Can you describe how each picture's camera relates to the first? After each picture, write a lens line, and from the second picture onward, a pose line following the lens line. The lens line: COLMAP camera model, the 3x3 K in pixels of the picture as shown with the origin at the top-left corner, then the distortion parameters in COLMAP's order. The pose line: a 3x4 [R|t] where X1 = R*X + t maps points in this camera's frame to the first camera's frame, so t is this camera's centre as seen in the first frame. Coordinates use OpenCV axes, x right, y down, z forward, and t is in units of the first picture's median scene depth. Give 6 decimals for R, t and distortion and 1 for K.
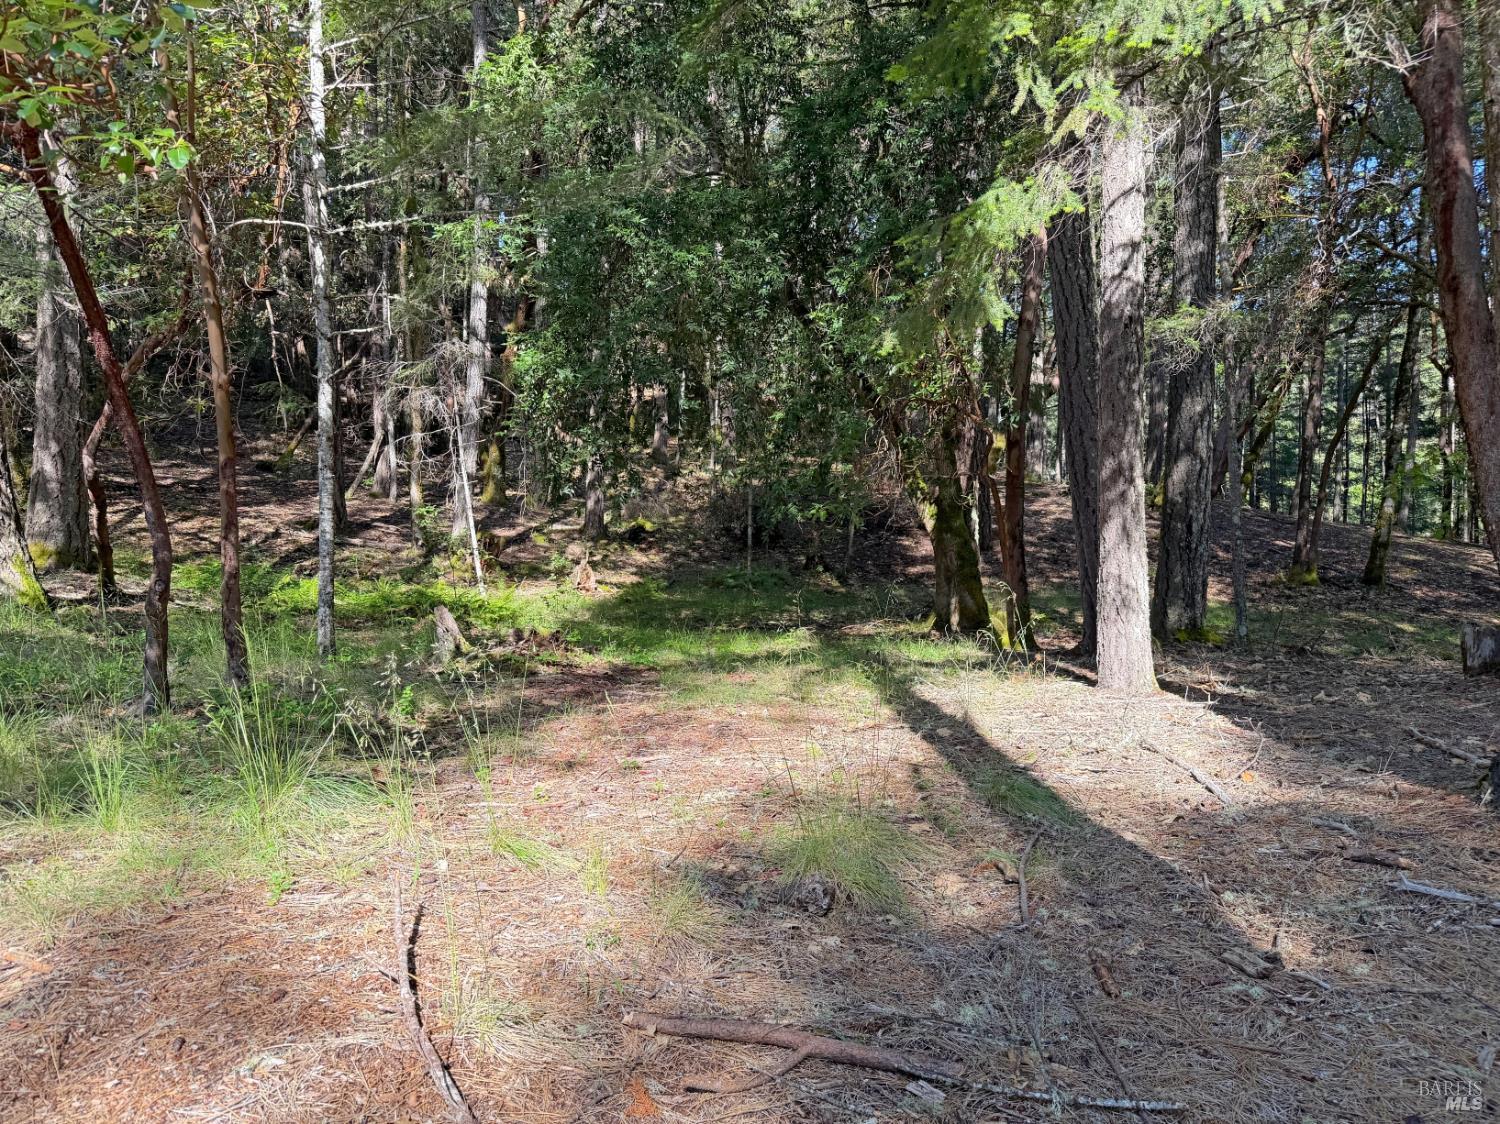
lens RADIAL K [[1106.9, 0, 750.0], [0, 1106.9, 562.0], [0, 0, 1]] dist [0.037200, -0.063781]
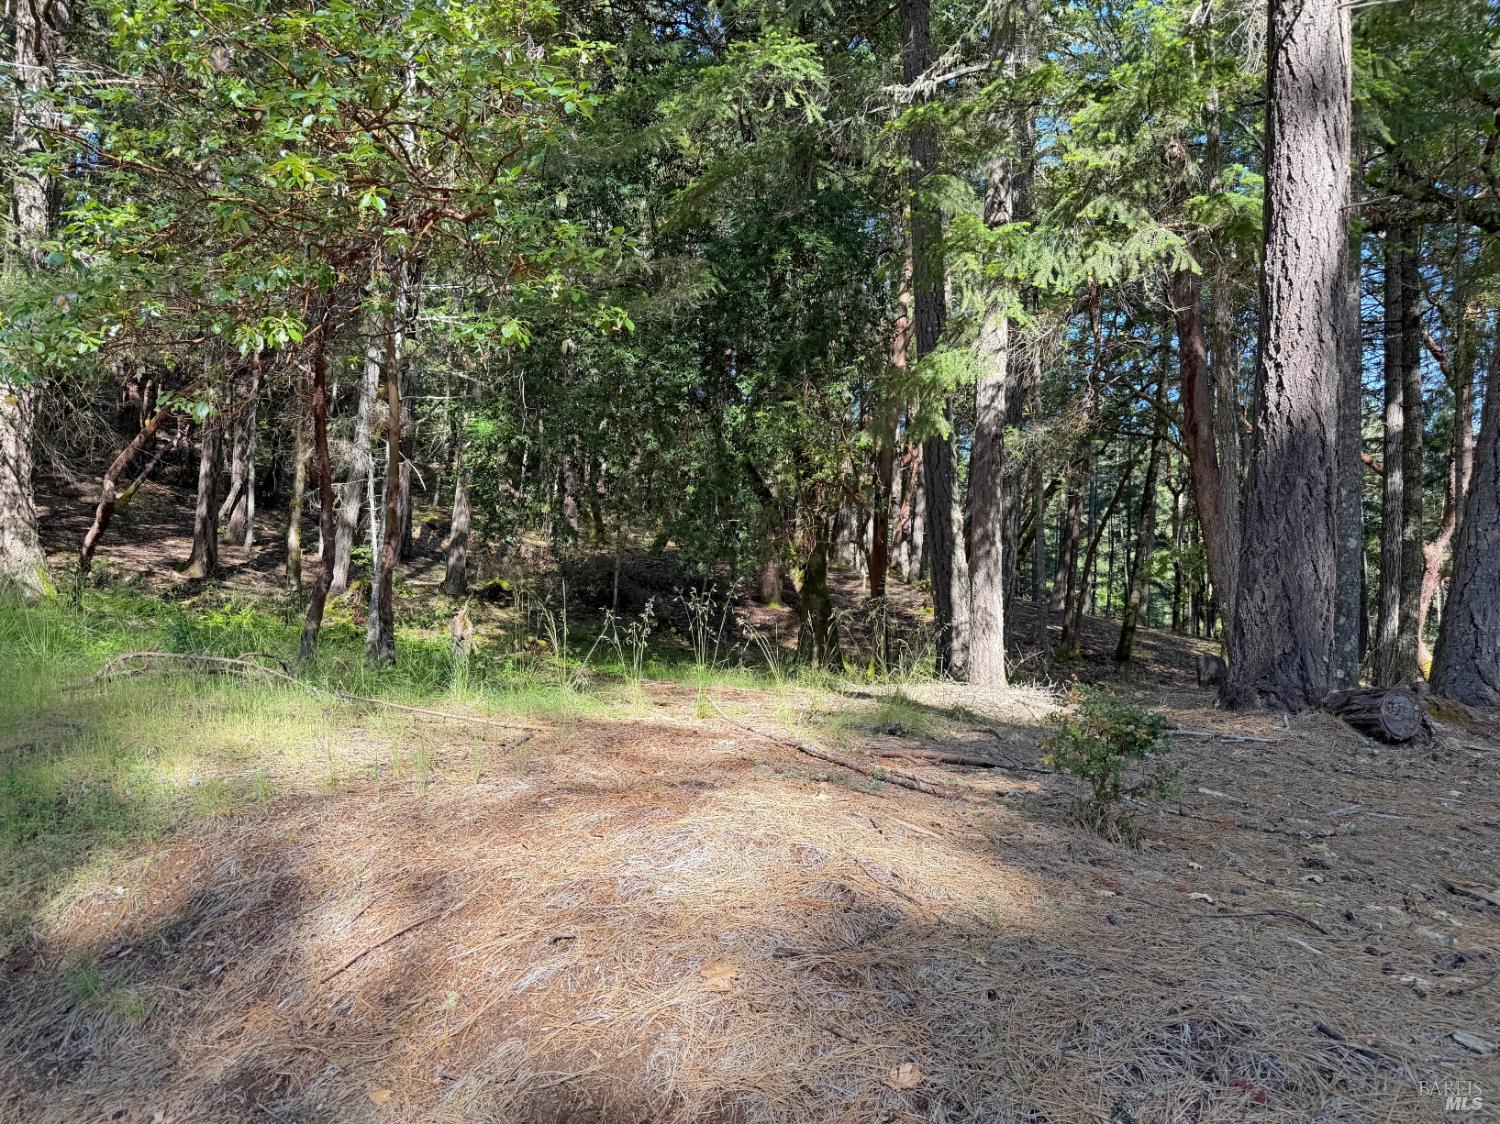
lens RADIAL K [[1106.9, 0, 750.0], [0, 1106.9, 562.0], [0, 0, 1]] dist [0.037200, -0.063781]
pose [[0.979641, 0.054192, 0.193307, -0.071919], [-0.039190, 0.995975, -0.080606, 0.023276], [-0.196897, 0.071389, 0.977822, -0.104584]]
